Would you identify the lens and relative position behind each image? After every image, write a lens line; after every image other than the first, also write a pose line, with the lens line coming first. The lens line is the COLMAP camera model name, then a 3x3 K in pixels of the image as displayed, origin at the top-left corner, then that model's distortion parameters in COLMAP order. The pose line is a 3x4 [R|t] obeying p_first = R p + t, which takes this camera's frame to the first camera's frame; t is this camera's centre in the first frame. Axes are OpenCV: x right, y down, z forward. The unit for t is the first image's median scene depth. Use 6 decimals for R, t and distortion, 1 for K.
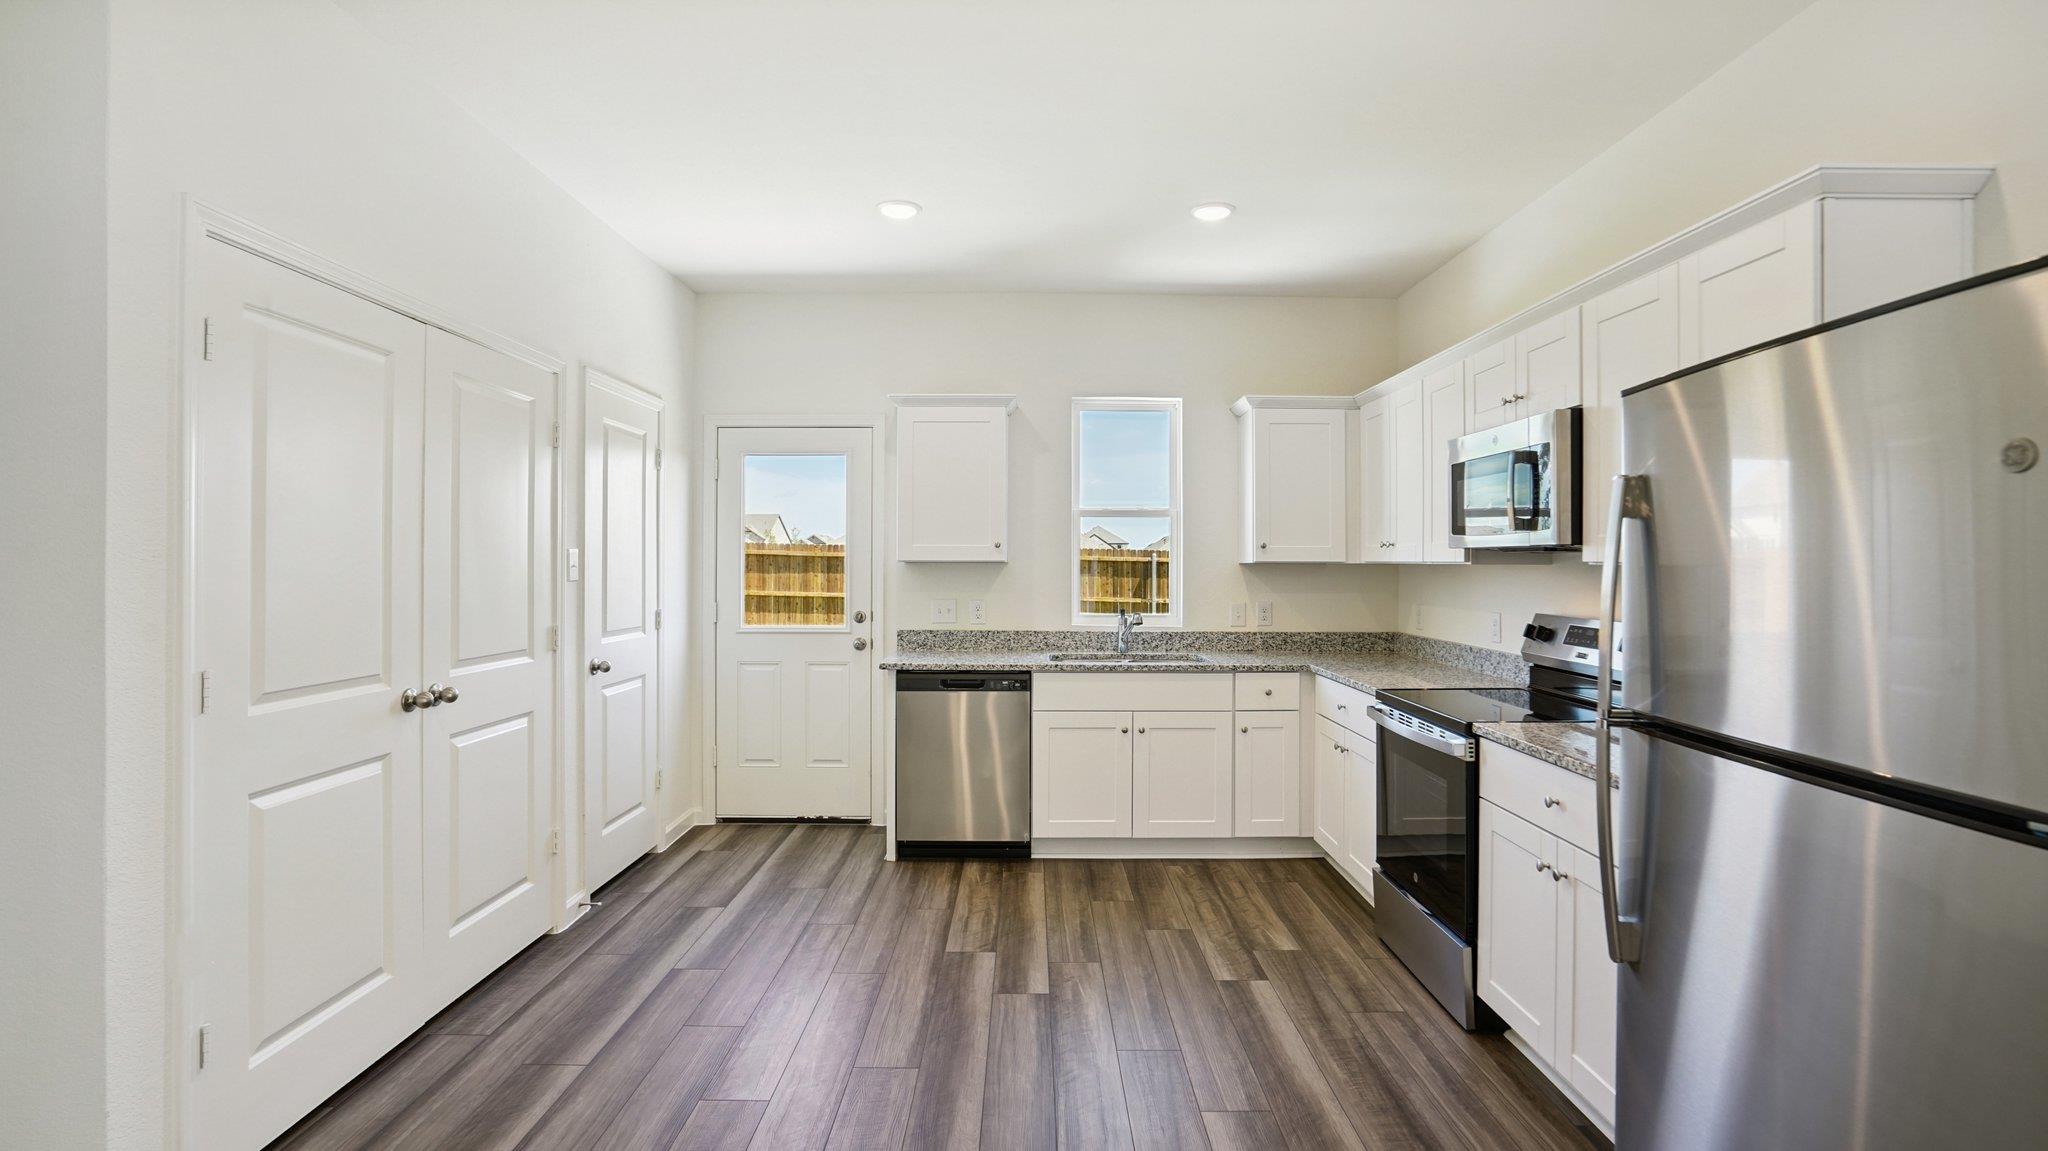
lens RADIAL K [[979.0, 0, 1021.6], [0, 979.0, 563.0], [0, 0, 1]] dist [-0.042304, 0.000368]
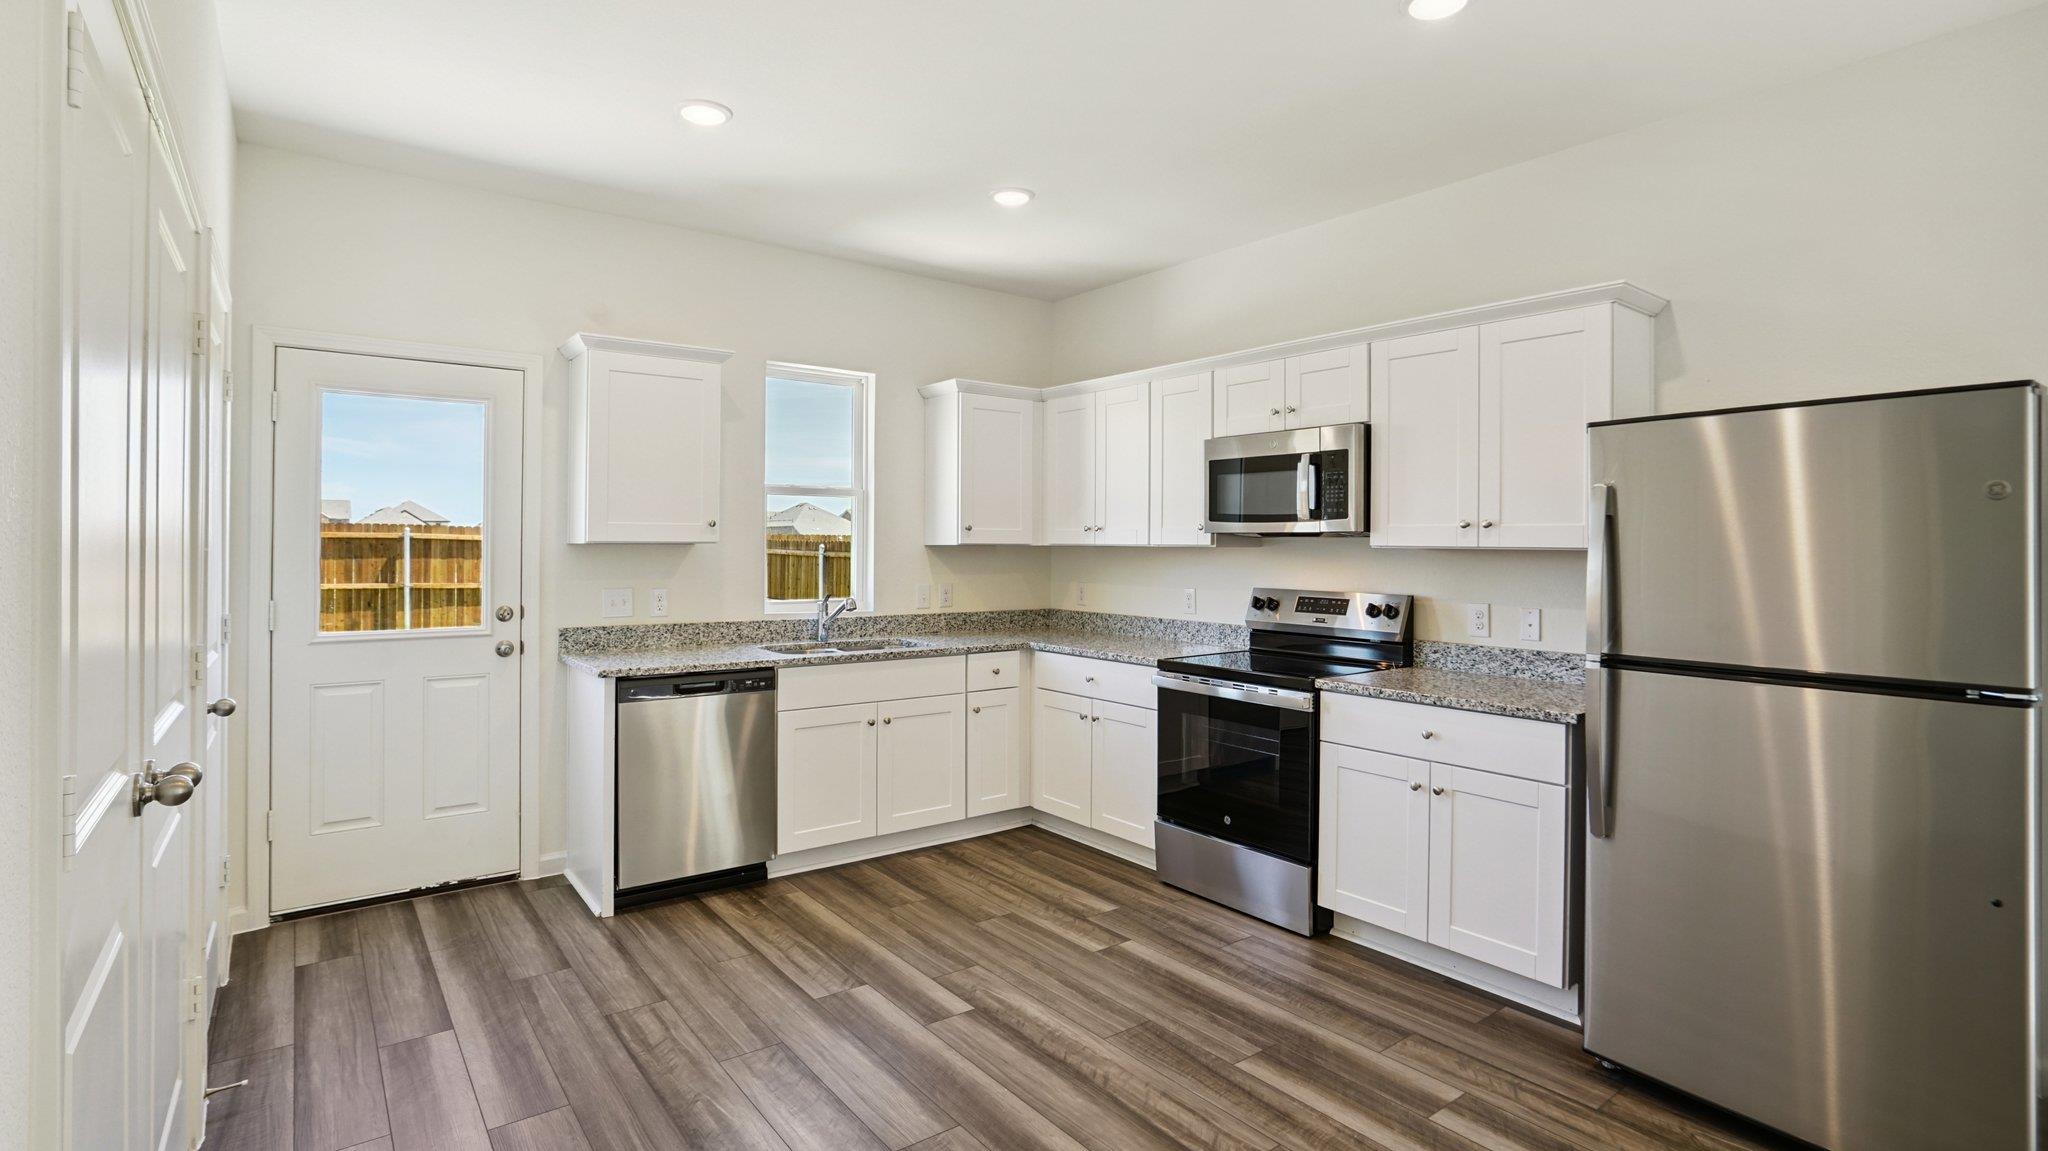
lens RADIAL K [[987.2, 0, 1028.1], [0, 987.2, 540.6], [0, 0, 1]] dist [-0.046040, 0.024395]
pose [[0.792591, 0.004463, 0.609737, -0.353097], [-0.003045, 0.999990, -0.003362, -0.001303], [-0.609746, 0.000809, 0.792596, 0.157472]]
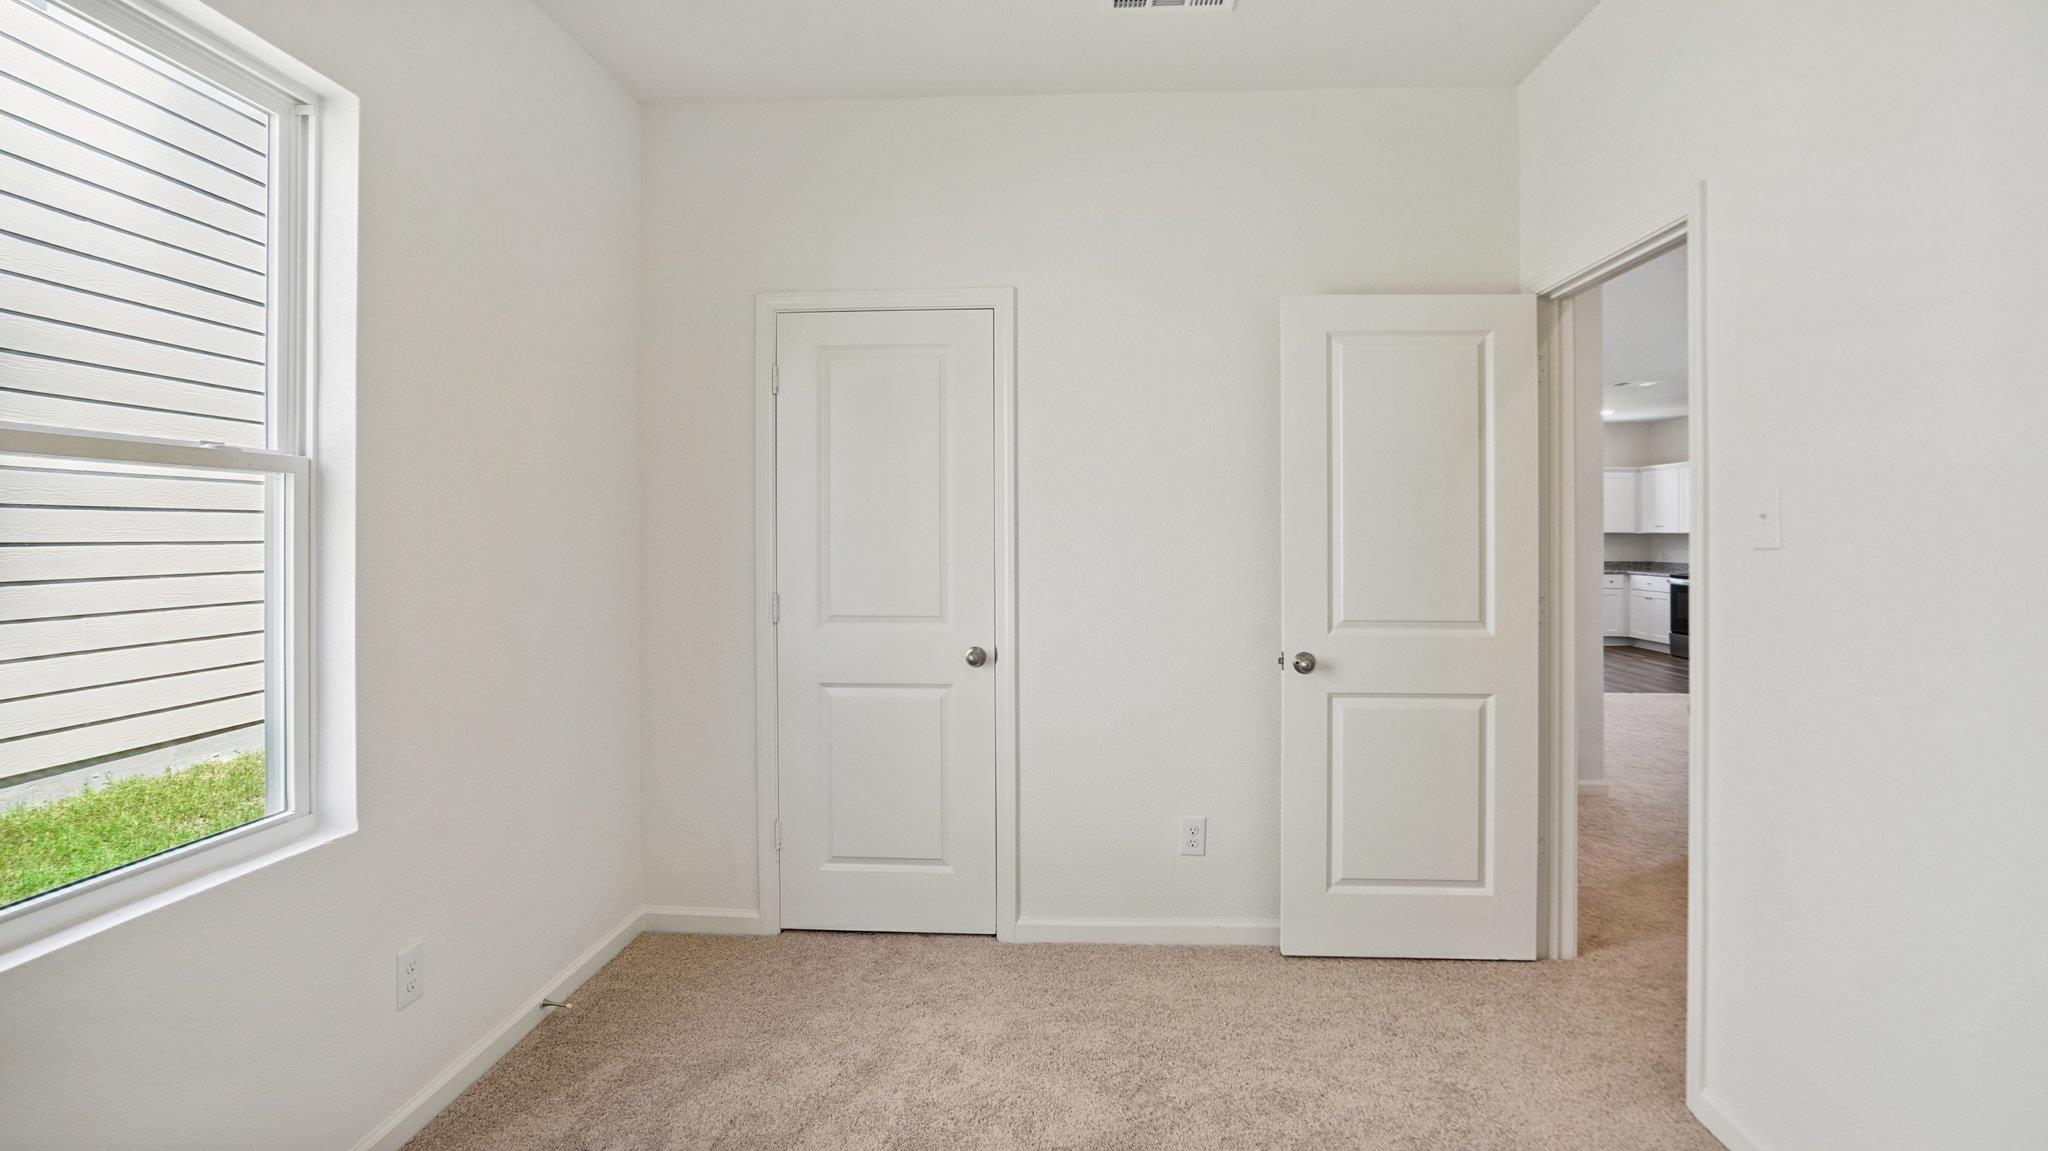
lens RADIAL K [[987.2, 0, 1028.1], [0, 987.2, 540.6], [0, 0, 1]] dist [-0.046040, 0.024395]
pose [[0.998597, -0.003220, -0.052860, -1.201530], [0.003566, 0.999973, 0.006452, -0.001661], [0.052838, -0.006632, 0.998581, -1.748216]]
